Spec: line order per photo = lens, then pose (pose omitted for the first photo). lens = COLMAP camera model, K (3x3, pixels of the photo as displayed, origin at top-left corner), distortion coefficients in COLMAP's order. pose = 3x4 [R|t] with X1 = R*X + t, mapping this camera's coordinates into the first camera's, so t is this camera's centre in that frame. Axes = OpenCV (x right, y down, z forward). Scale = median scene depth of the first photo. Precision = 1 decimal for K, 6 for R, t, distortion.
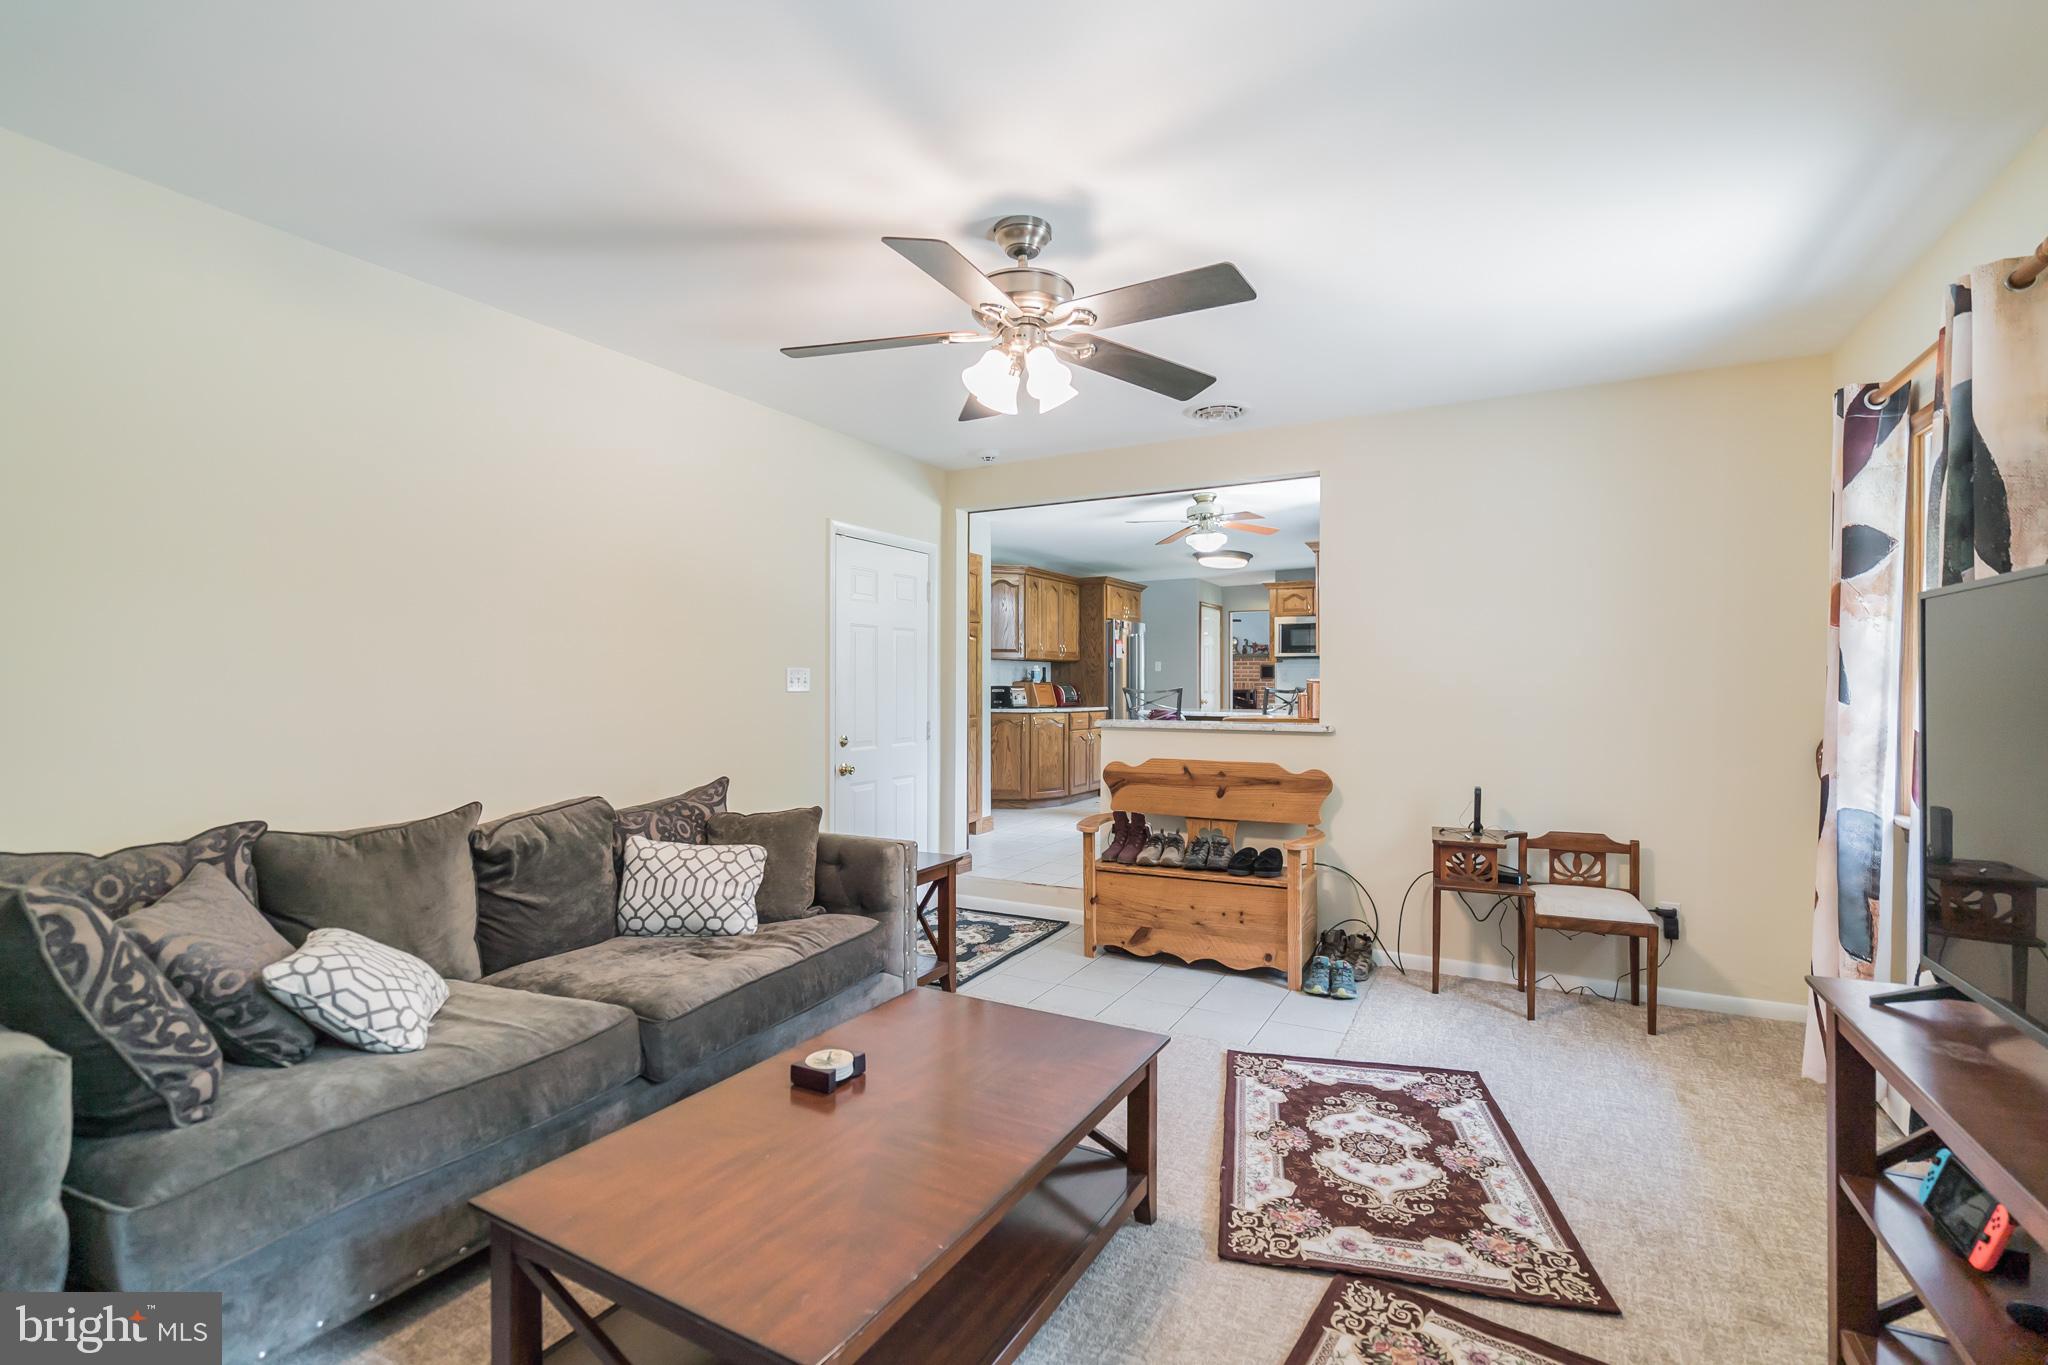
lens RADIAL K [[941.4, 0, 1019.9], [0, 941.4, 680.9], [0, 0, 1]] dist [-0.004324, 0.004303]
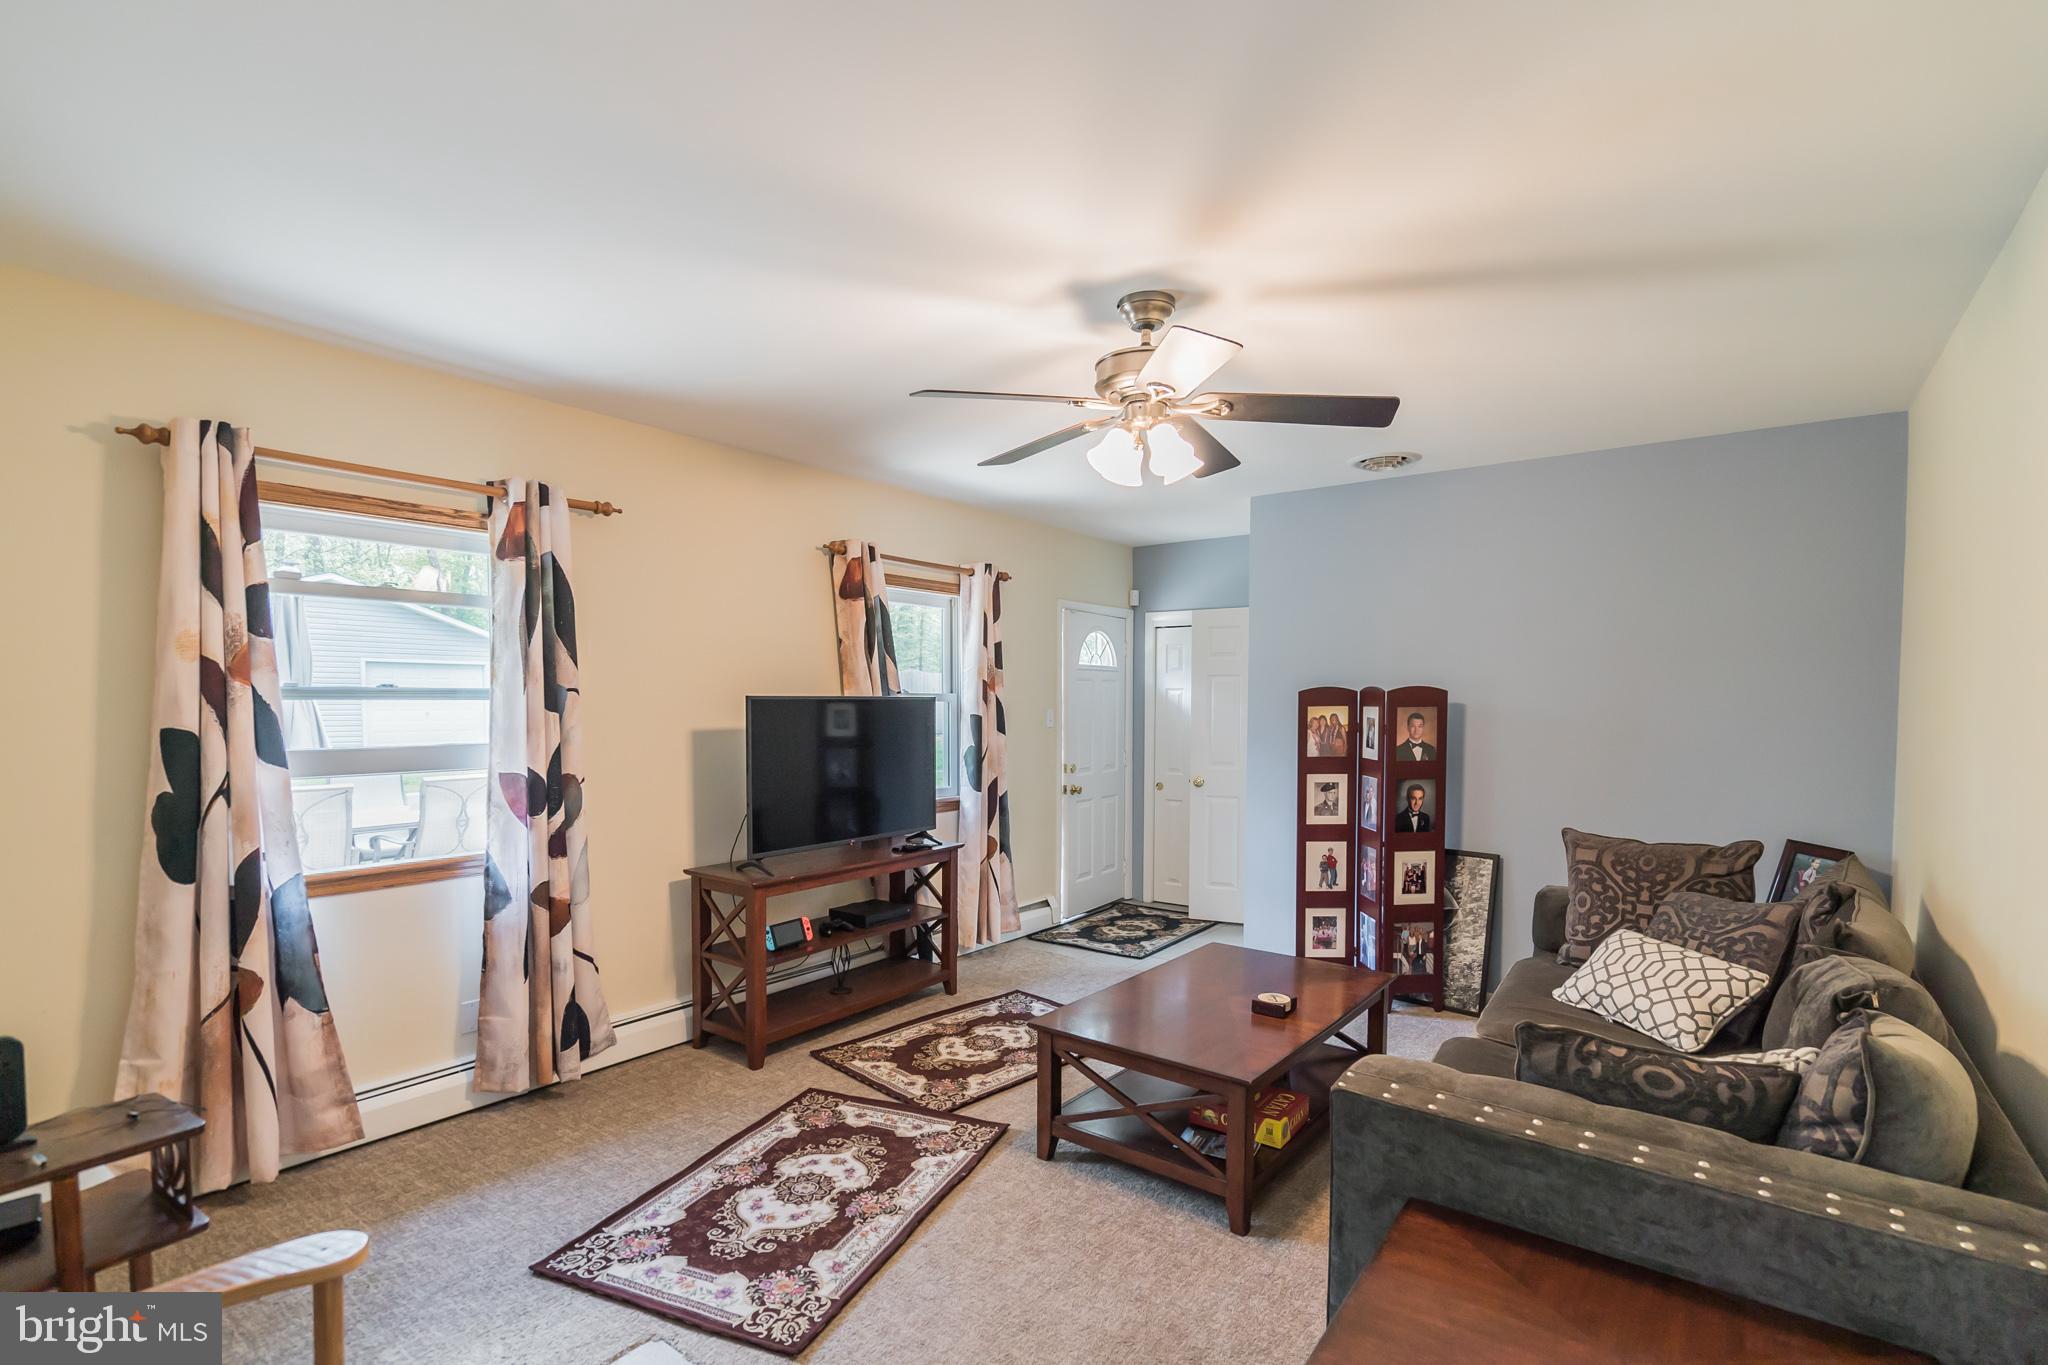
lens RADIAL K [[941.4, 0, 1000.2], [0, 941.4, 728.7], [0, 0, 1]] dist [-0.004324, 0.004303]
pose [[-0.985131, -0.009803, 0.171522, -0.014337], [-0.004870, 0.999563, 0.029160, -0.041522], [-0.171733, 0.027891, -0.984749, 1.558444]]
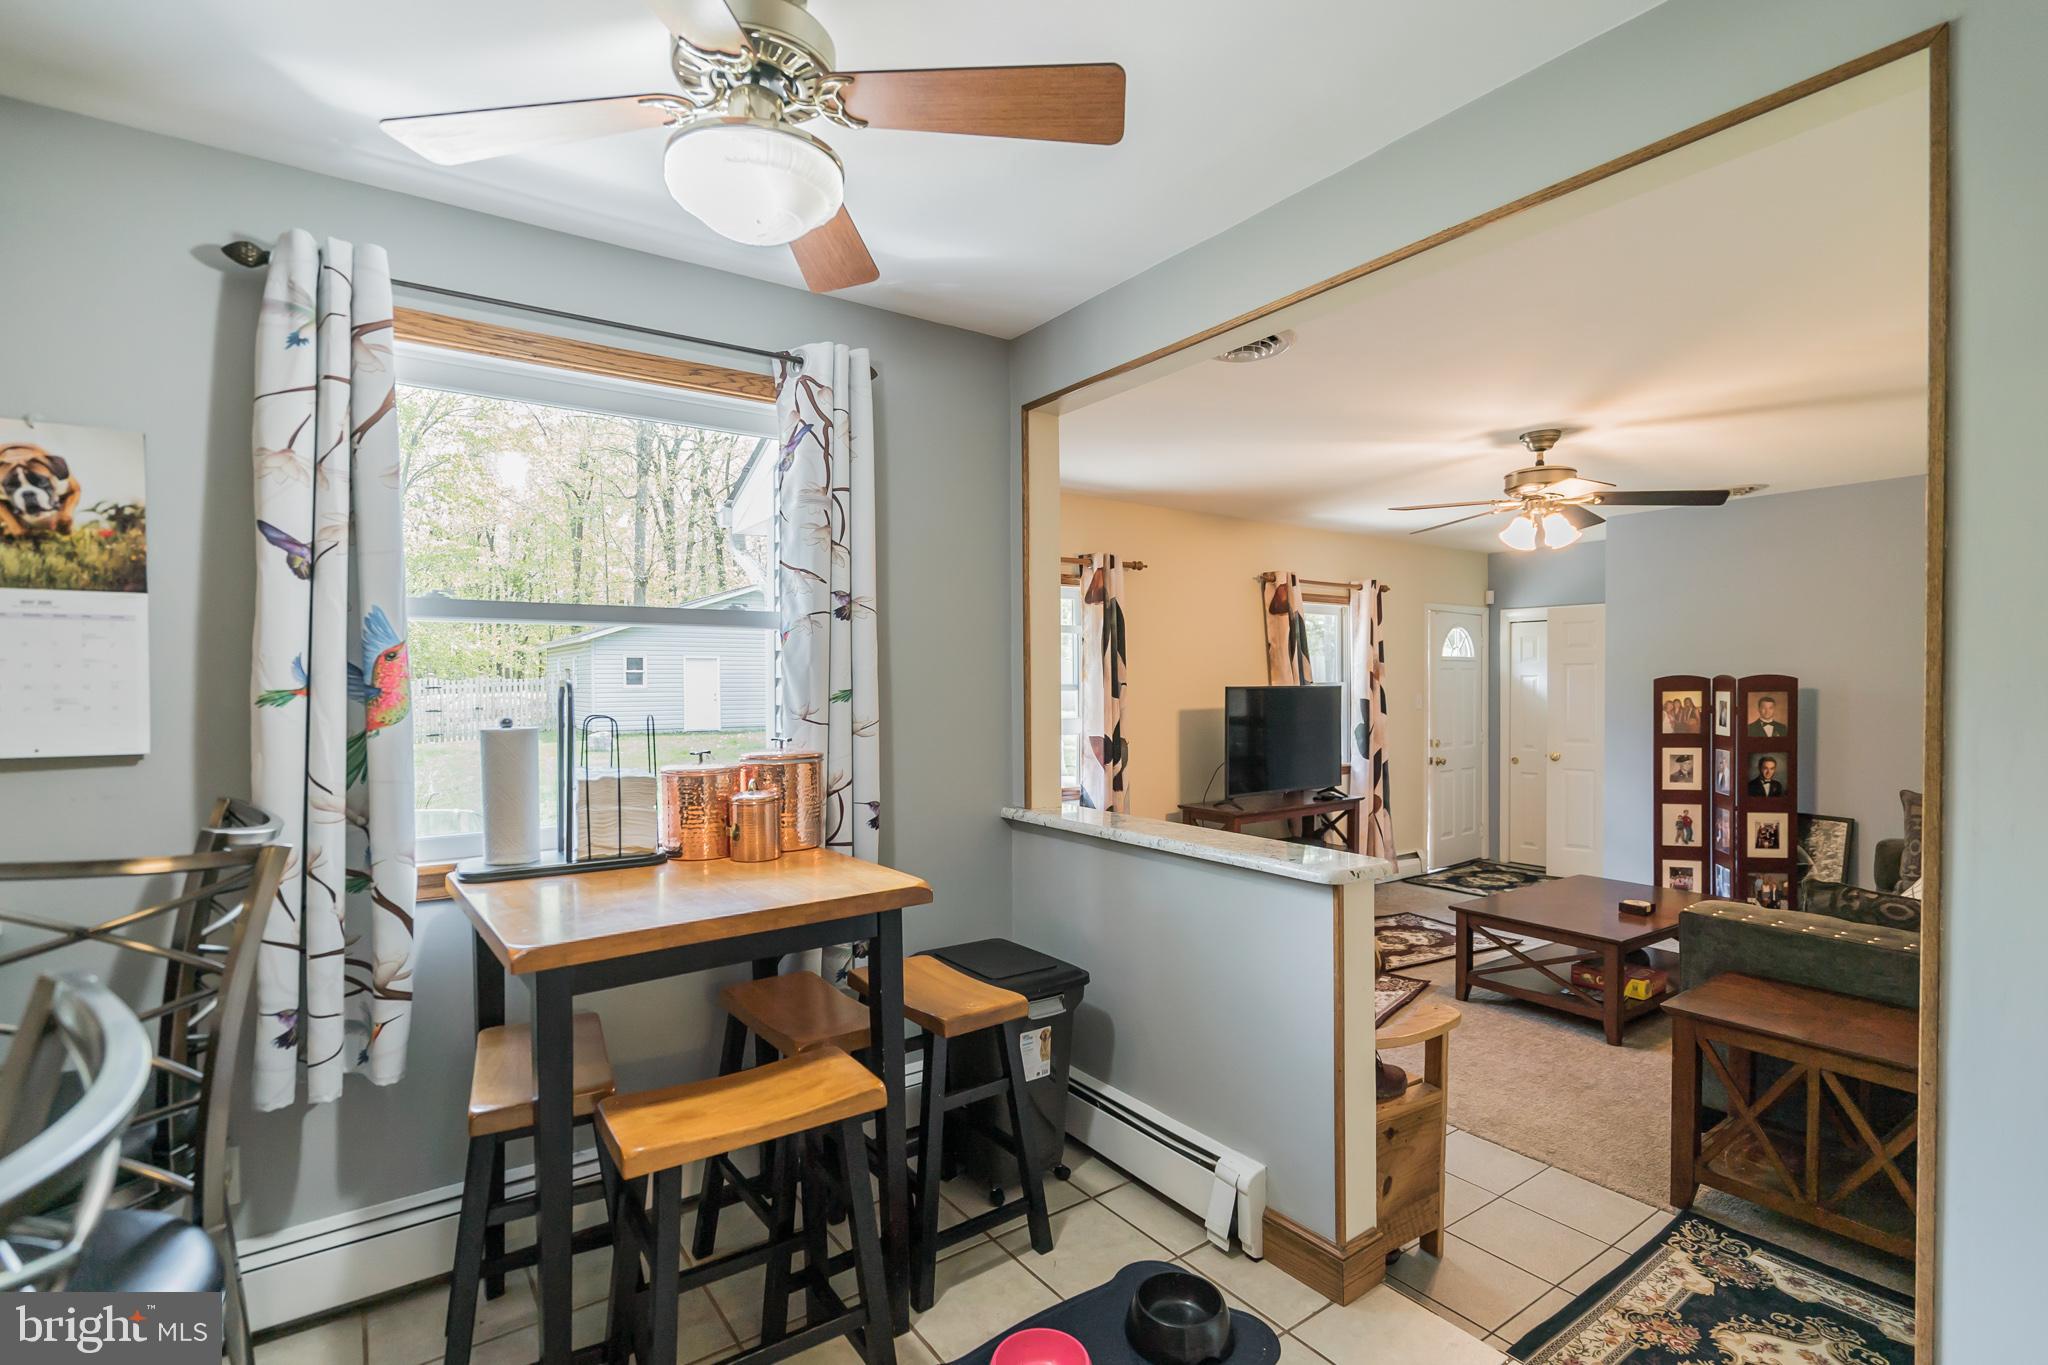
lens RADIAL K [[941.4, 0, 1027.7], [0, 941.4, 692.1], [0, 0, 1]] dist [-0.004324, 0.004303]
pose [[-0.899719, -0.002747, 0.436462, 0.068225], [0.001389, 0.999957, 0.009156, -0.052476], [-0.436468, 0.008844, -0.899676, 2.145202]]
